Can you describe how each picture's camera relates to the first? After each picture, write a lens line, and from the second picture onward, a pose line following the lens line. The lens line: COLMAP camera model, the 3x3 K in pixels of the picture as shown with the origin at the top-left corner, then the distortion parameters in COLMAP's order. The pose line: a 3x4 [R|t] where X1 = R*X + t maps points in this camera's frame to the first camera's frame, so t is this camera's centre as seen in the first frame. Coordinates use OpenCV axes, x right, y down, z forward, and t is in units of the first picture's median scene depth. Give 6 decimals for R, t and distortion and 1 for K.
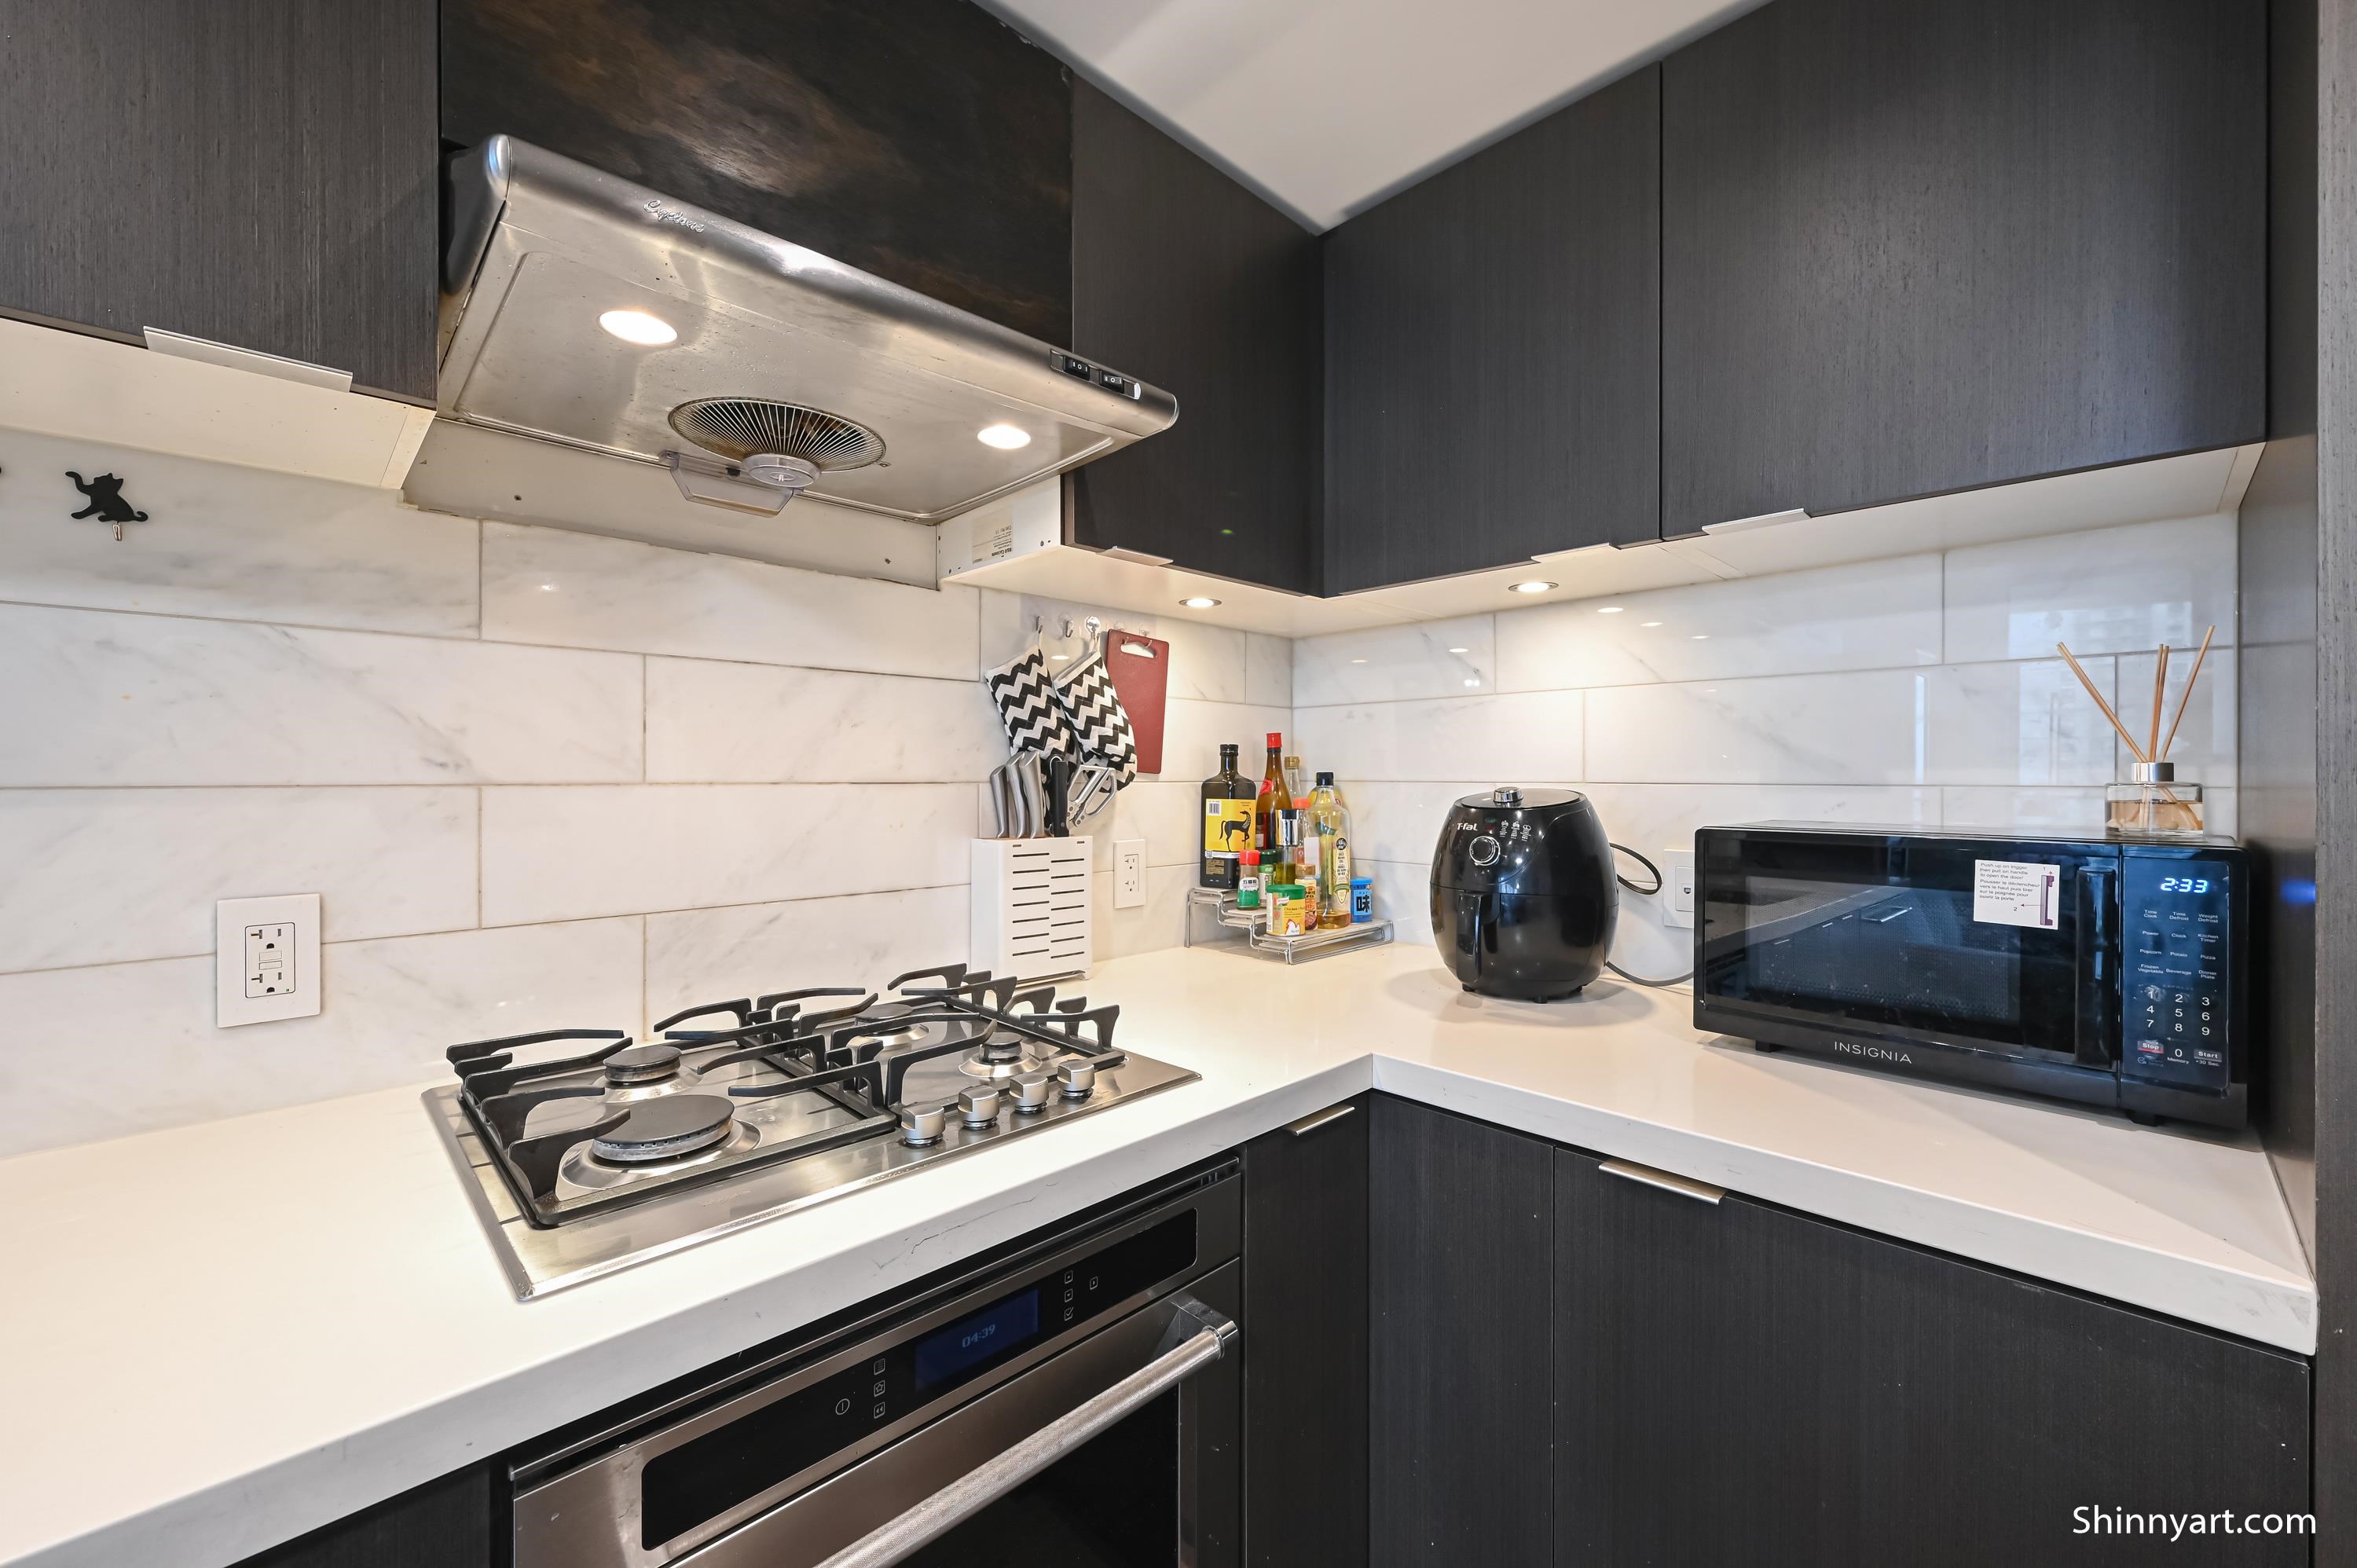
lens RADIAL K [[930.3, 0, 1186.6], [0, 930.3, 777.8], [0, 0, 1]] dist [-0.001909, 0.000371]
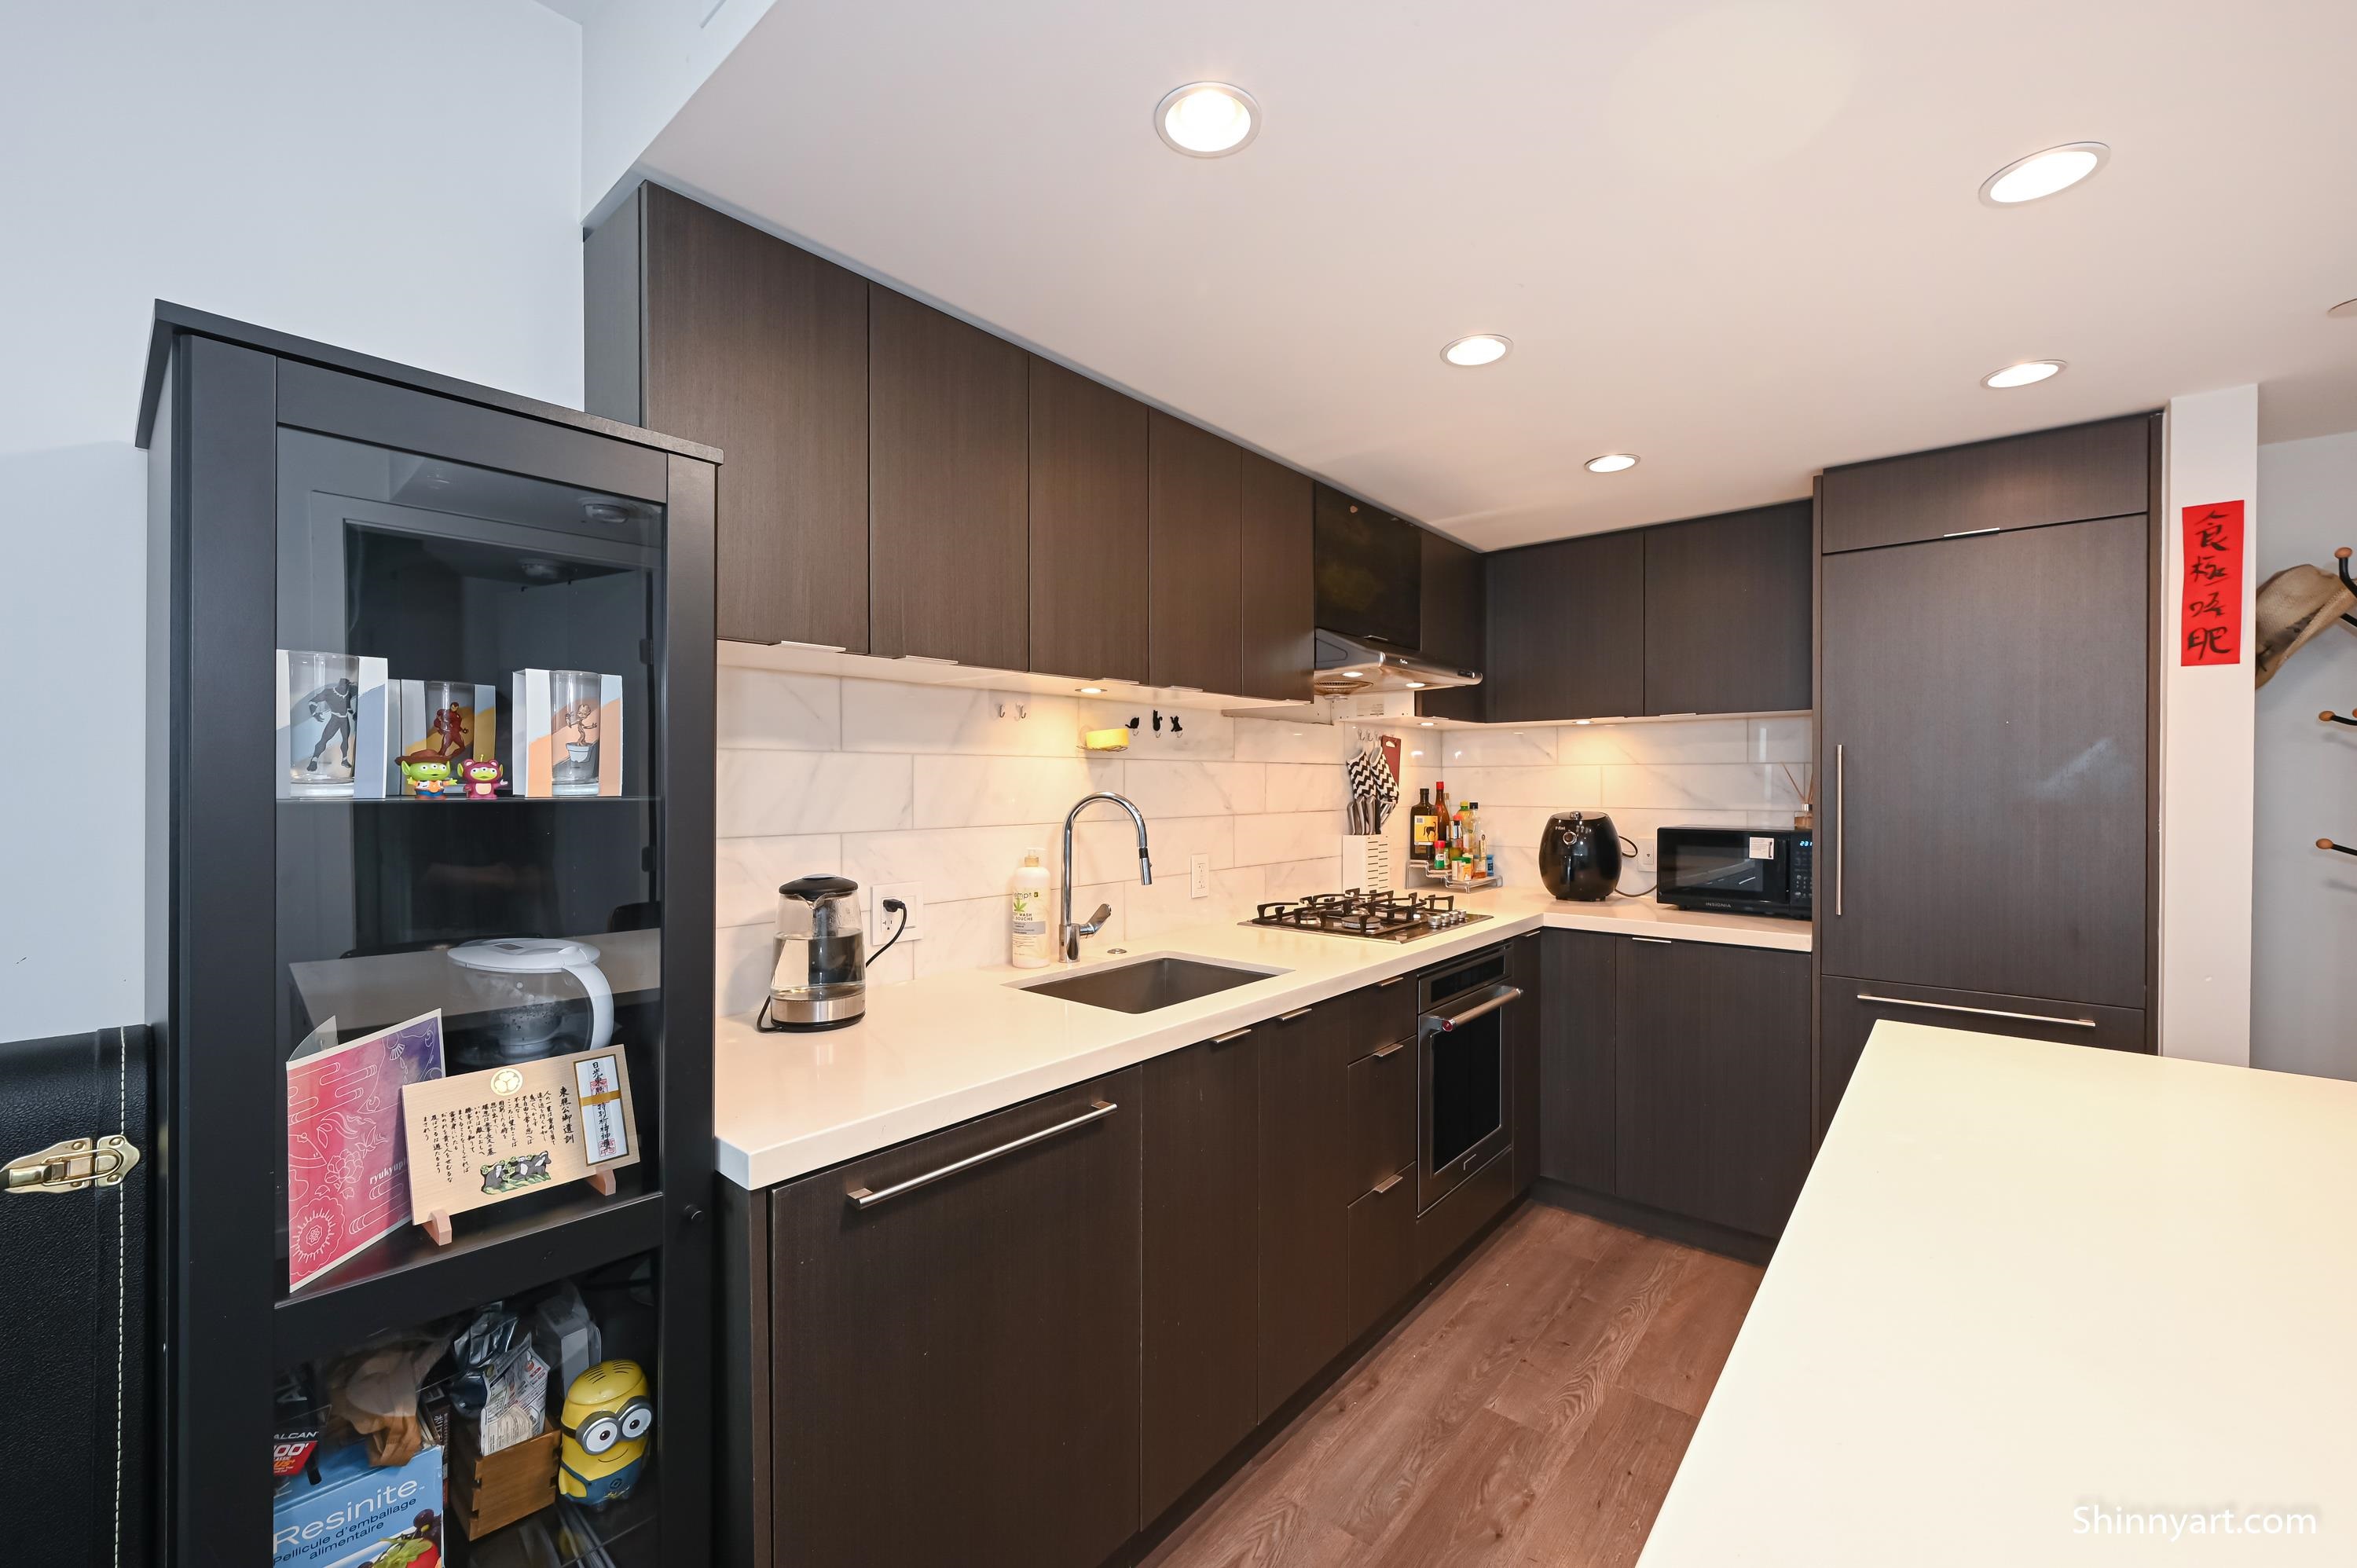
lens RADIAL K [[930.3, 0, 1189.7], [0, 930.3, 789.5], [0, 0, 1]] dist [-0.001909, 0.000371]
pose [[0.996228, -0.003366, 0.086713, -0.784188], [0.002979, 0.999985, 0.004587, -0.055165], [-0.086727, -0.004312, 0.996223, -1.181544]]
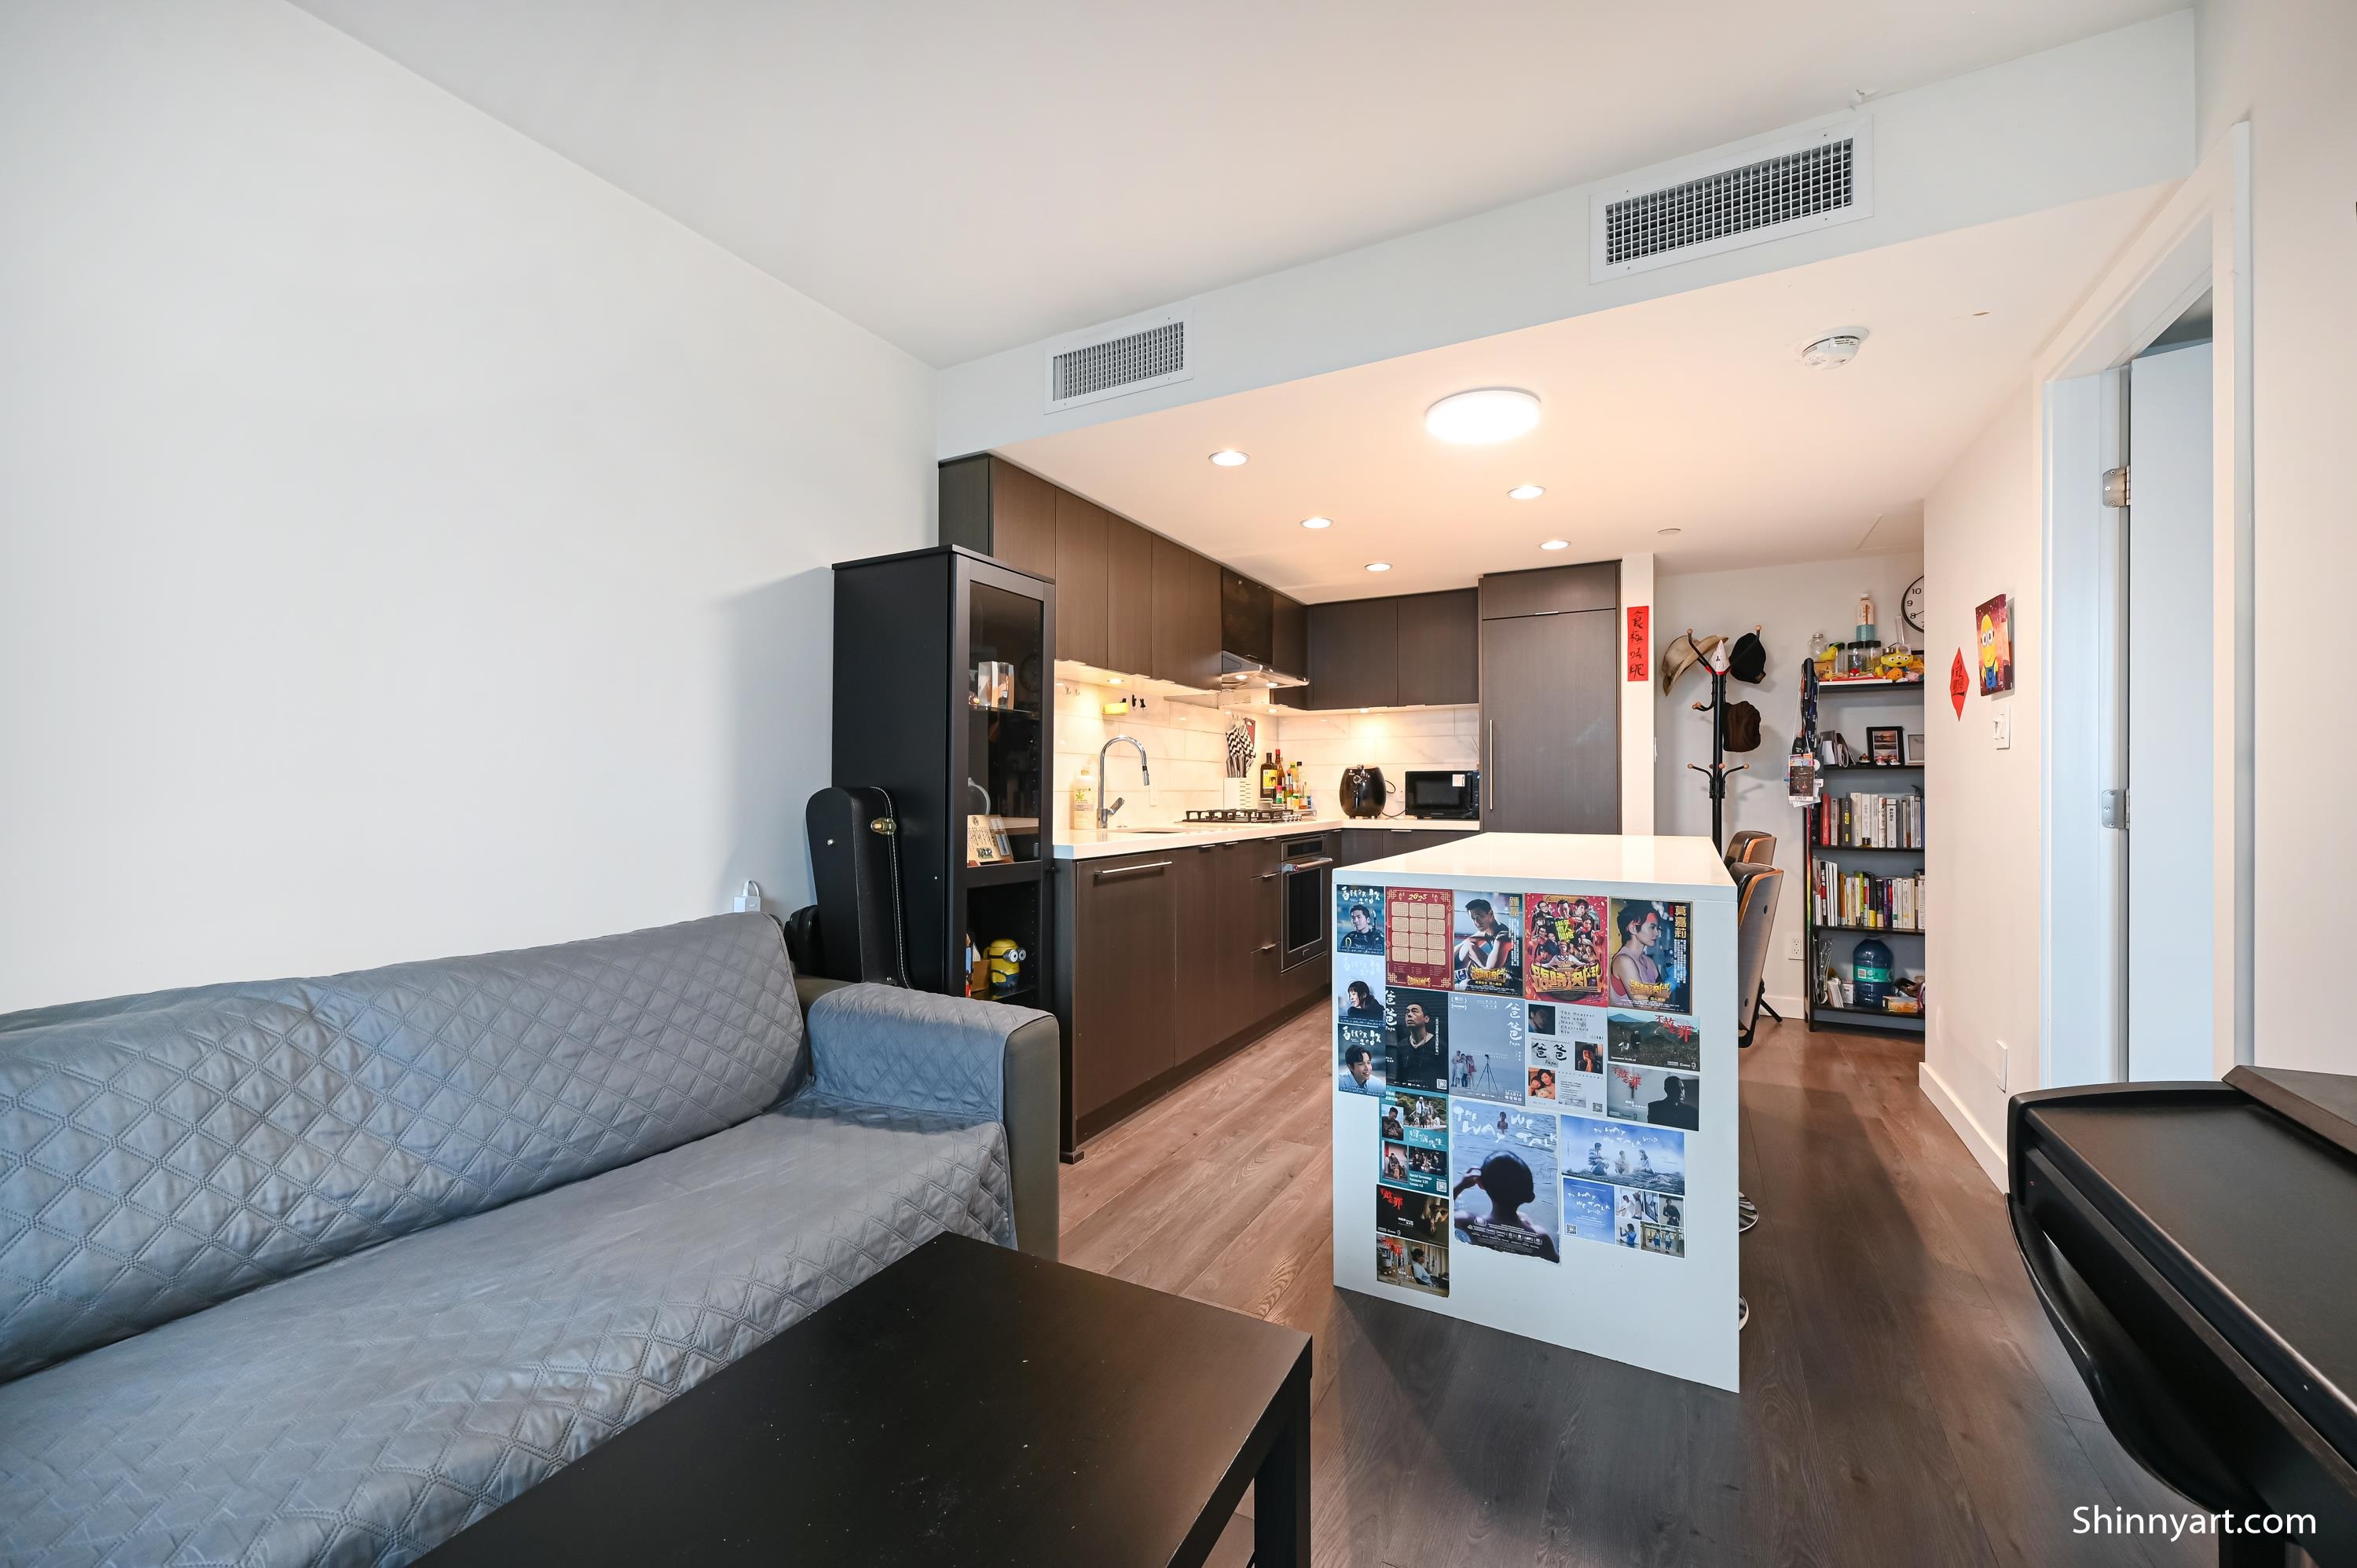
lens RADIAL K [[930.3, 0, 1192.7], [0, 930.3, 789.7], [0, 0, 1]] dist [-0.001909, 0.000371]
pose [[0.953918, -0.002694, 0.300055, -1.402905], [0.003770, 0.999988, -0.003007, 0.119459], [-0.300043, 0.004000, 0.953917, -2.343052]]
